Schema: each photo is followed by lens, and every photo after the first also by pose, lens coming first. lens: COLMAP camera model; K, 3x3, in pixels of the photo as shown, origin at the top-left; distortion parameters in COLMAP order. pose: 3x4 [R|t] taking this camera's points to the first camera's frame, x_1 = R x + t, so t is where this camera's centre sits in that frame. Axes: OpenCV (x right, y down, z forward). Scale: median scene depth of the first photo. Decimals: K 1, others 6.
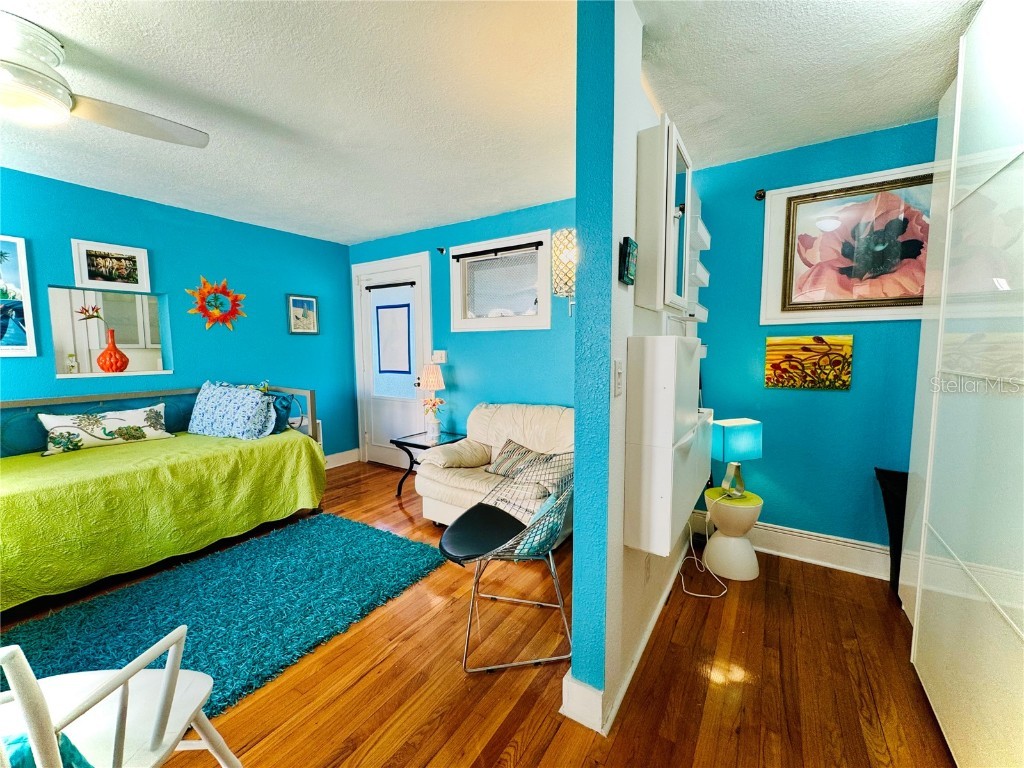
lens RADIAL K [[411.9, 0, 512.0], [0, 411.9, 384.0], [0, 0, 1]] dist [0.000413, 0.000100]
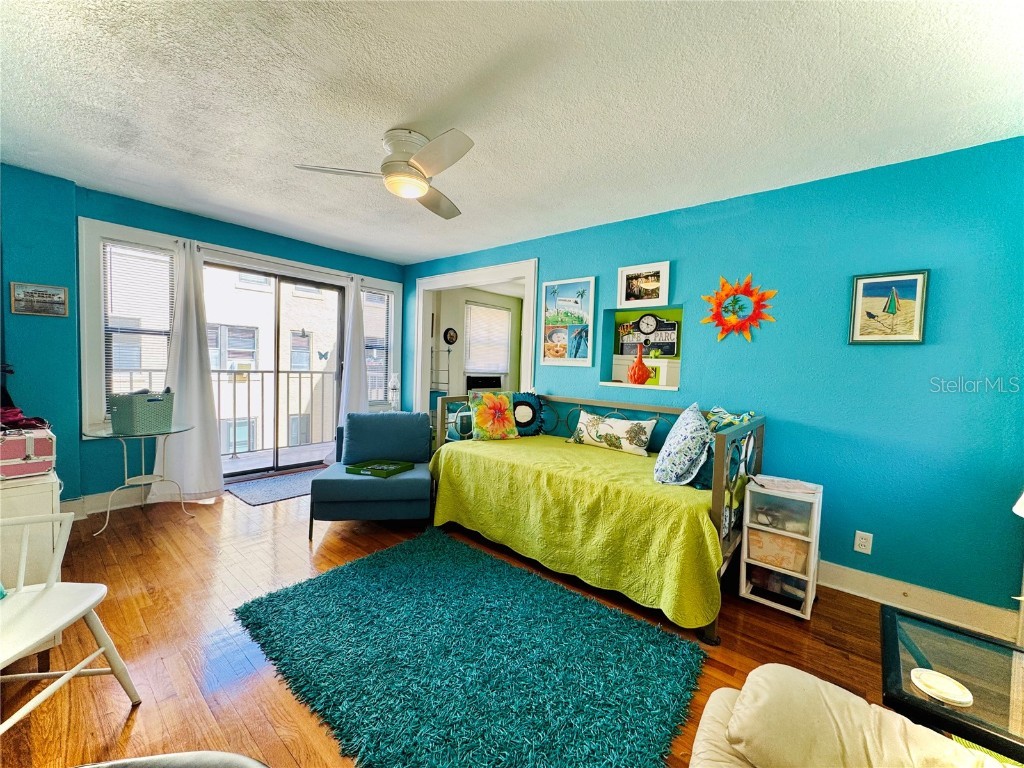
lens RADIAL K [[411.9, 0, 512.0], [0, 411.9, 384.0], [0, 0, 1]] dist [0.000413, 0.000100]
pose [[-0.118561, 0.052584, -0.991553, 0.074268], [-0.122492, 0.990195, 0.067159, -0.033203], [0.985362, 0.129420, -0.110958, 0.434115]]
